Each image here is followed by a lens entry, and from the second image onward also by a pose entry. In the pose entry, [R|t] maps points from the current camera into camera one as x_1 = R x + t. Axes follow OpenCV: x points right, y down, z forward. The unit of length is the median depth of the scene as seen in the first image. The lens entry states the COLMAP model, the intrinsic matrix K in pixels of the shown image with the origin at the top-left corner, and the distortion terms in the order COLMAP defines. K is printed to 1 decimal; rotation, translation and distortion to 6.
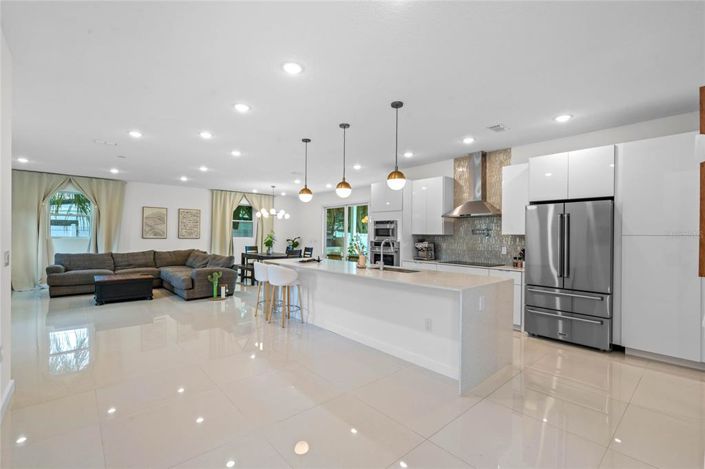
lens RADIAL K [[320.4, 0, 356.5], [0, 320.4, 234.4], [0, 0, 1]] dist [0.002392, 0.000059]
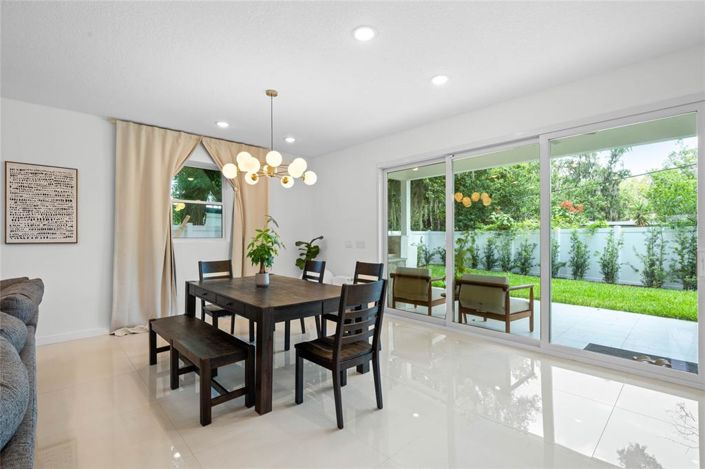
lens RADIAL K [[320.4, 0, 352.0], [0, 320.4, 236.0], [0, 0, 1]] dist [0.002392, 0.000059]
pose [[0.999474, -0.015684, 0.028382, -0.205414], [0.015565, 0.999869, 0.004401, 0.008565], [-0.028447, -0.003957, 0.999587, 0.721163]]
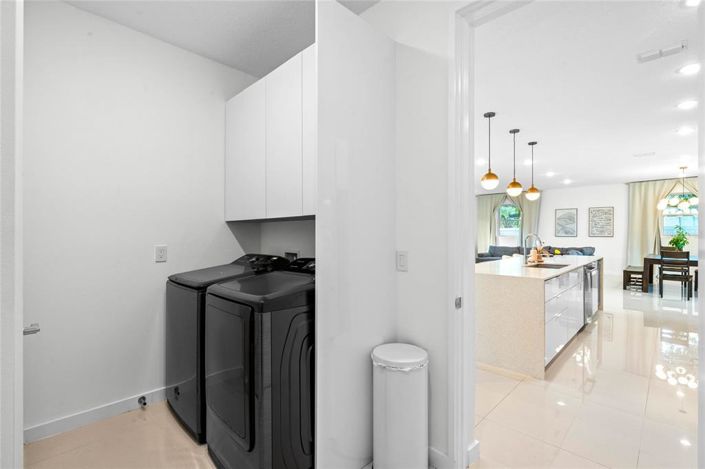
lens RADIAL K [[320.4, 0, 345.6], [0, 320.4, 231.9], [0, 0, 1]] dist [0.002392, 0.000059]
pose [[0.054395, -0.018121, -0.998355, 0.504378], [0.004773, 0.999829, -0.017887, 0.014619], [0.998508, -0.003792, 0.054472, 0.175684]]
